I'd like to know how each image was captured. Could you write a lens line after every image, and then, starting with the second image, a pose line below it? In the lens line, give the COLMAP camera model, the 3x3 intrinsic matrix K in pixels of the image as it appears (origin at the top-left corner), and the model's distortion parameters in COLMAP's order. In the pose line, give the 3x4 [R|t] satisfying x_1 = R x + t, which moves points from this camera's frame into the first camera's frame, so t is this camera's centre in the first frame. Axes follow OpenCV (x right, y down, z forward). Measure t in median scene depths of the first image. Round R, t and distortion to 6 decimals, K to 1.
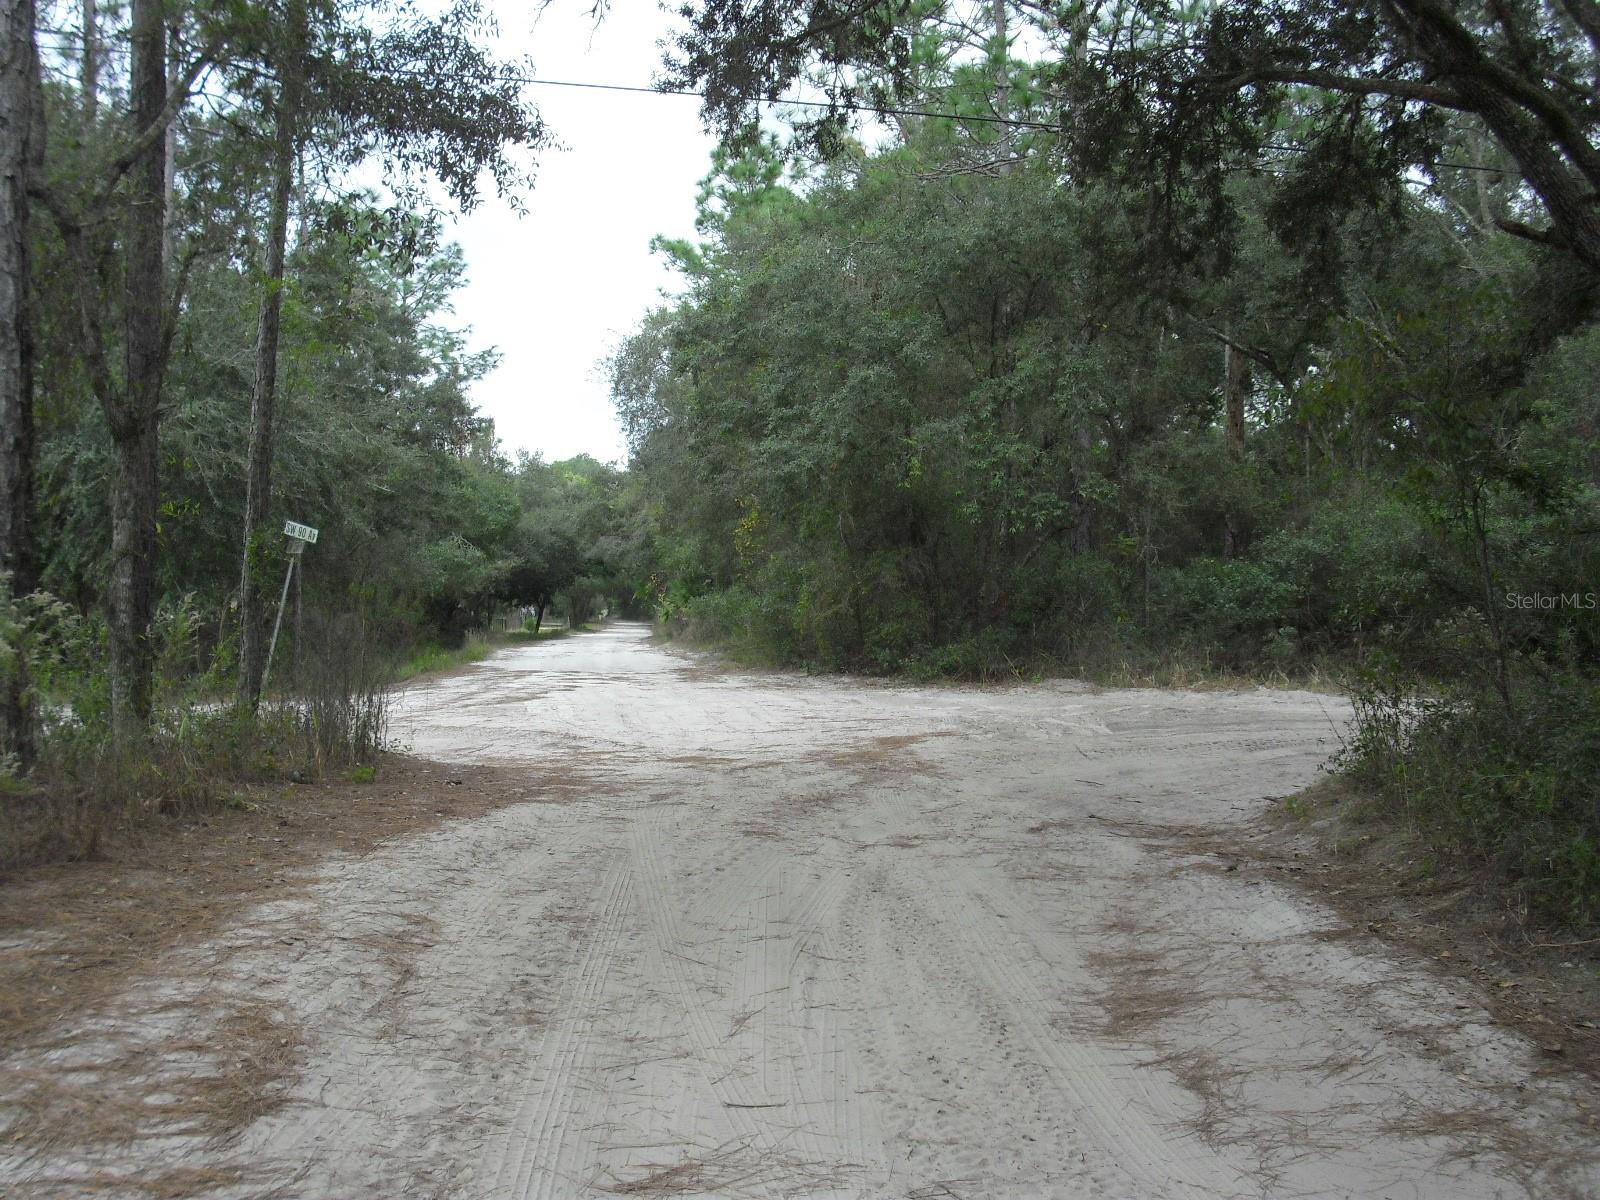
lens RADIAL K [[1880.9, 0, 800.0], [0, 1880.9, 600.0], [0, 0, 1]] dist [-0.126899, 0.037549]
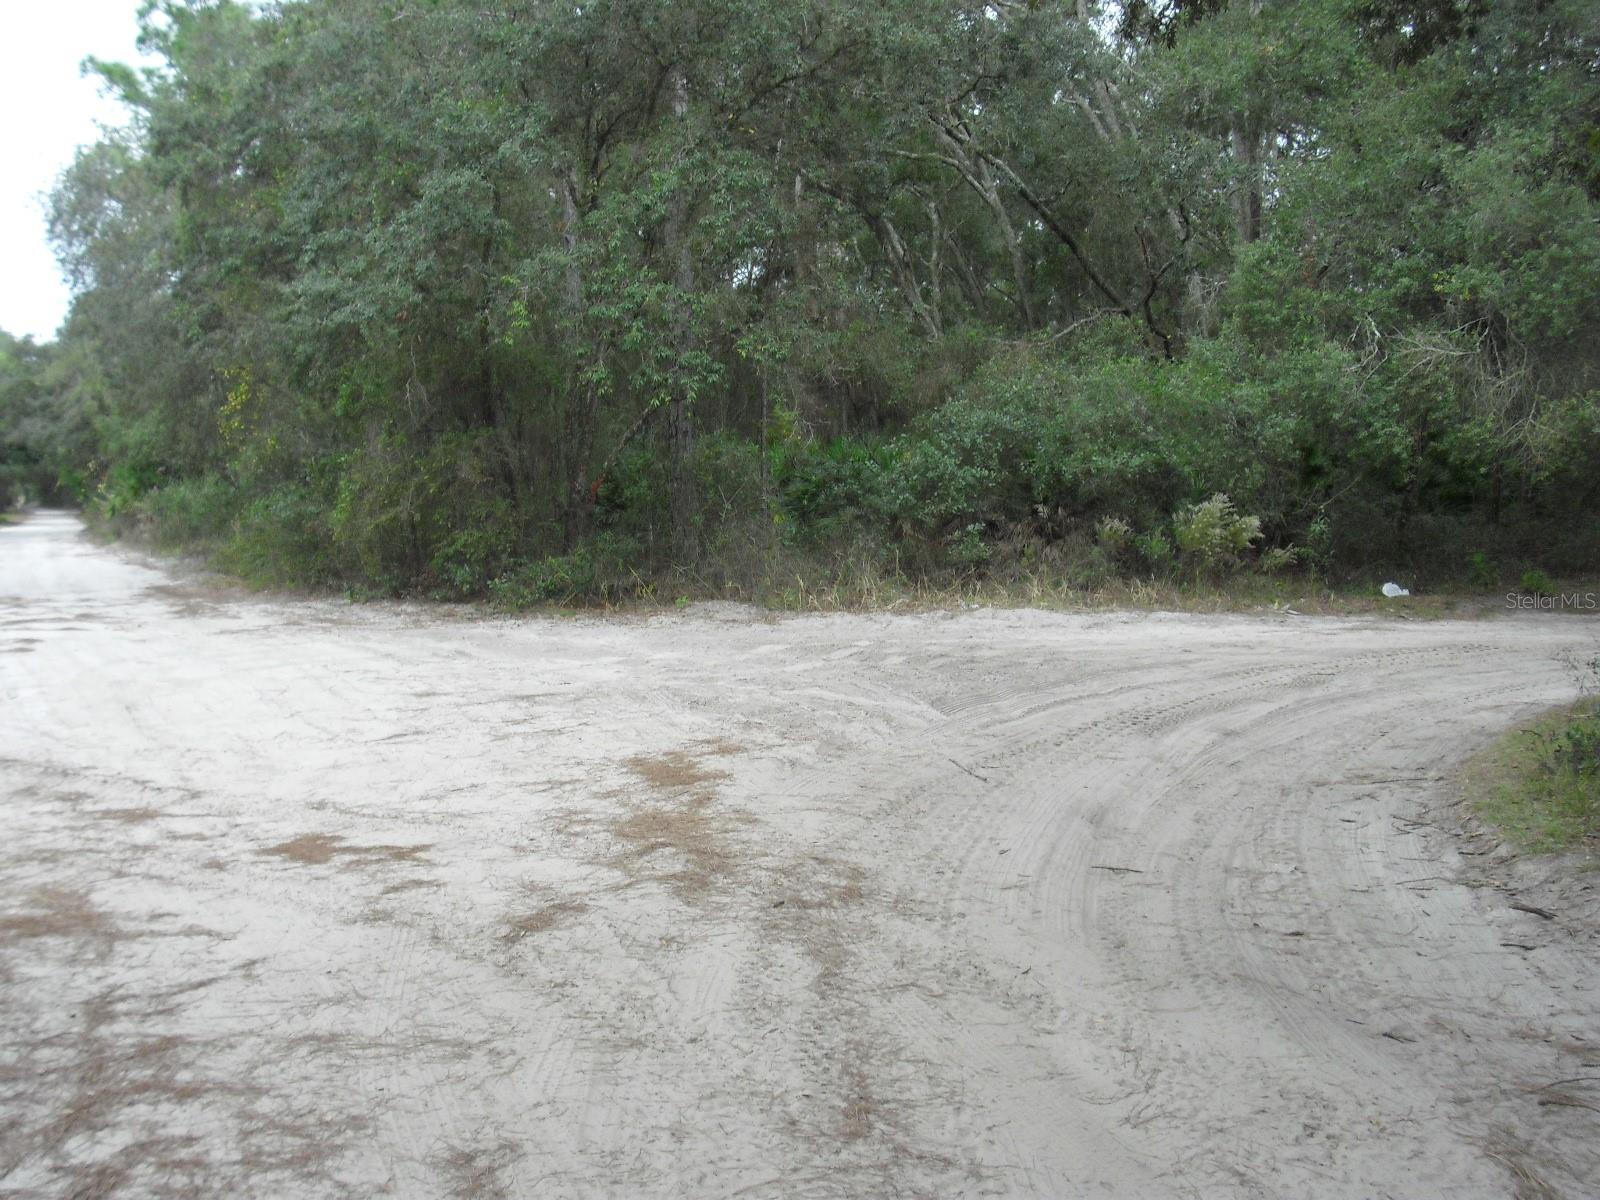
lens RADIAL K [[1880.9, 0, 800.0], [0, 1880.9, 600.0], [0, 0, 1]] dist [-0.126899, 0.037549]
pose [[0.955979, -0.036911, 0.291105, -0.042590], [0.017316, 0.997424, 0.069603, -0.009380], [-0.292925, -0.061498, 0.954156, 0.252884]]
